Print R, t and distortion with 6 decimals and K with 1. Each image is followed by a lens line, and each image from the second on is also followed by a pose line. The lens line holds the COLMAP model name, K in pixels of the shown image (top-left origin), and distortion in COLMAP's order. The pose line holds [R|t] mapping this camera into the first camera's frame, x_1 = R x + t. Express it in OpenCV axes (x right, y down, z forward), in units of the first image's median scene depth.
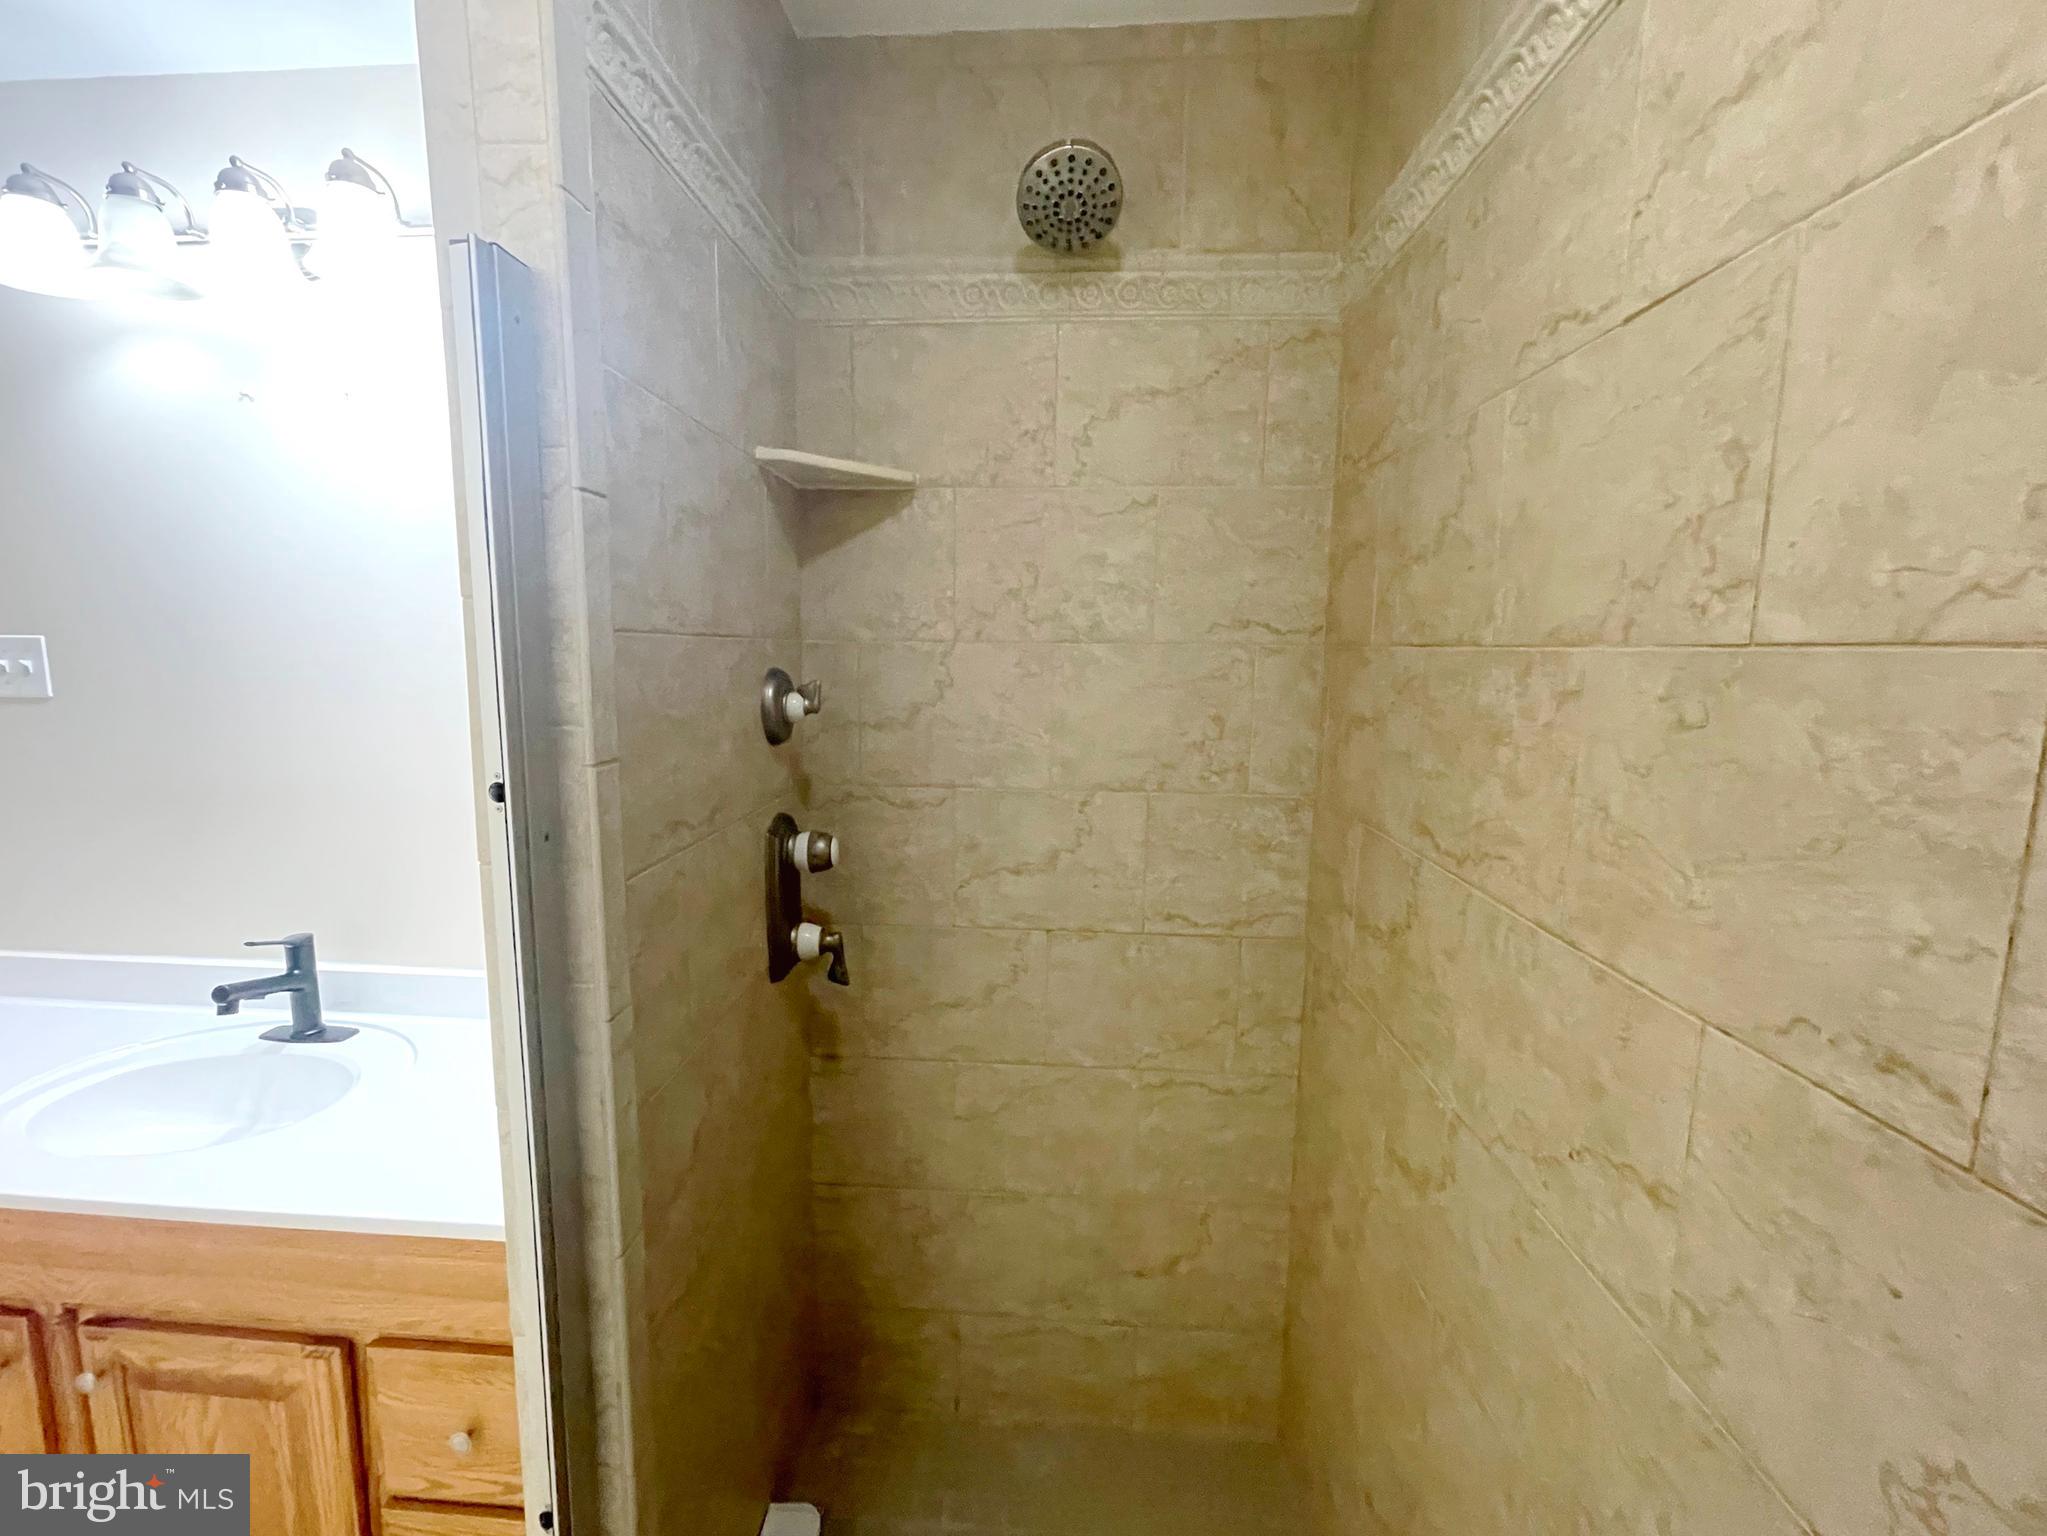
lens RADIAL K [[847.1, 0, 1023.5], [0, 847.1, 768.0], [0, 0, 1]] dist [0.000975, -0.000176]
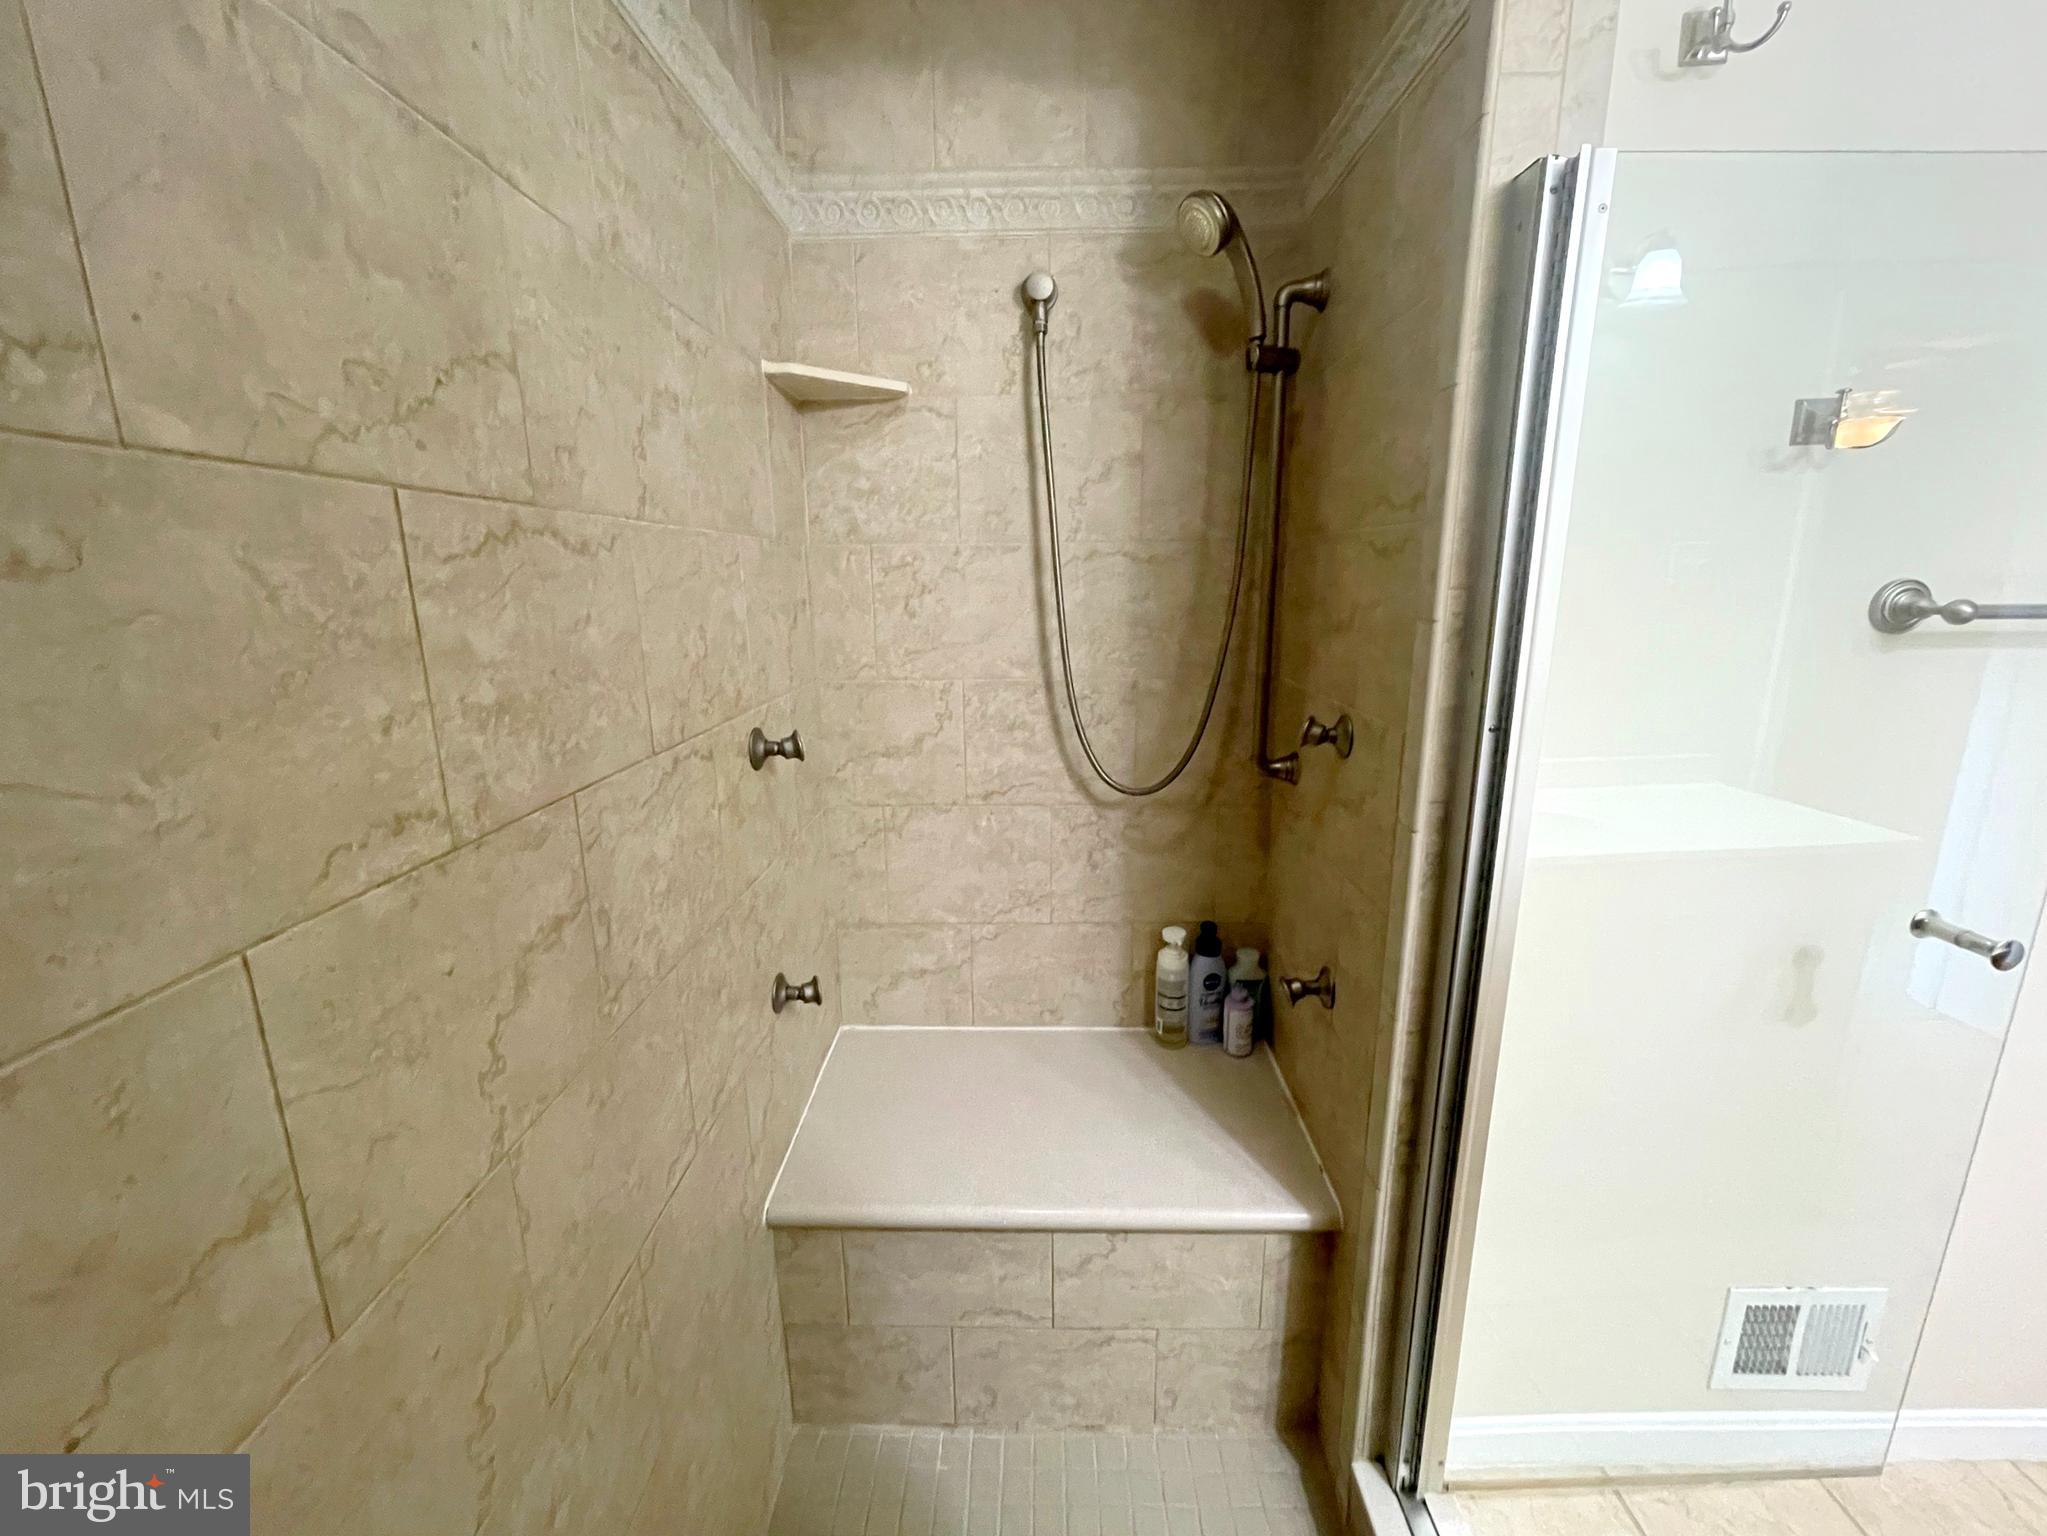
lens RADIAL K [[847.1, 0, 1023.5], [0, 847.1, 768.0], [0, 0, 1]] dist [0.000975, -0.000176]
pose [[-0.999762, 0.003418, -0.021561, 0.127317], [-0.004499, 0.934188, 0.356752, -0.180278], [0.021361, 0.356764, -0.933950, 2.155646]]
